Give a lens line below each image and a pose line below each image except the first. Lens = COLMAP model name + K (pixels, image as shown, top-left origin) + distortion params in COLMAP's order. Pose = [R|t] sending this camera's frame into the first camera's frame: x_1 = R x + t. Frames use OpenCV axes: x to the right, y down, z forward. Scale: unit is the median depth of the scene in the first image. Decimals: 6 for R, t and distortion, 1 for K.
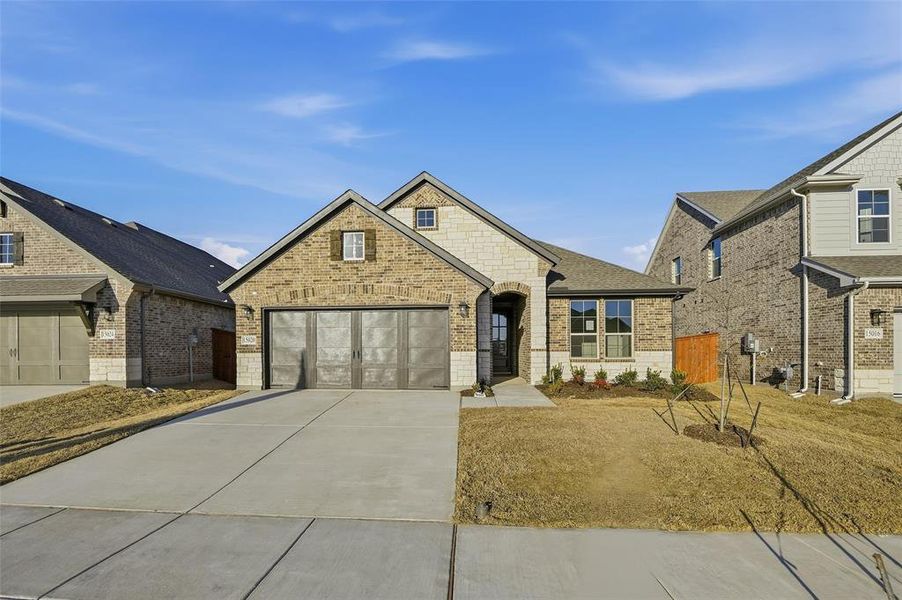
lens RADIAL K [[401.0, 0, 436.5], [0, 401.0, 355.0], [0, 0, 1]] dist [-0.020254, 0.000683]
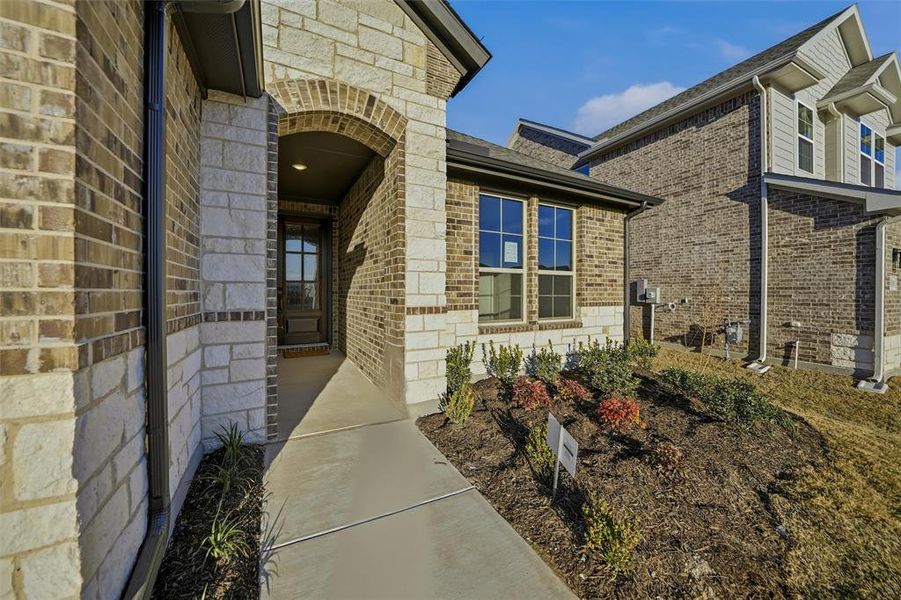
lens RADIAL K [[335.5, 0, 447.1], [0, 335.5, 293.8], [0, 0, 1]] dist [-0.021372, 0.000242]
pose [[0.845405, 0.004465, 0.534108, 0.114725], [-0.005381, 0.999986, 0.000157, -0.025458], [-0.534099, -0.003006, 0.845416, 0.728091]]
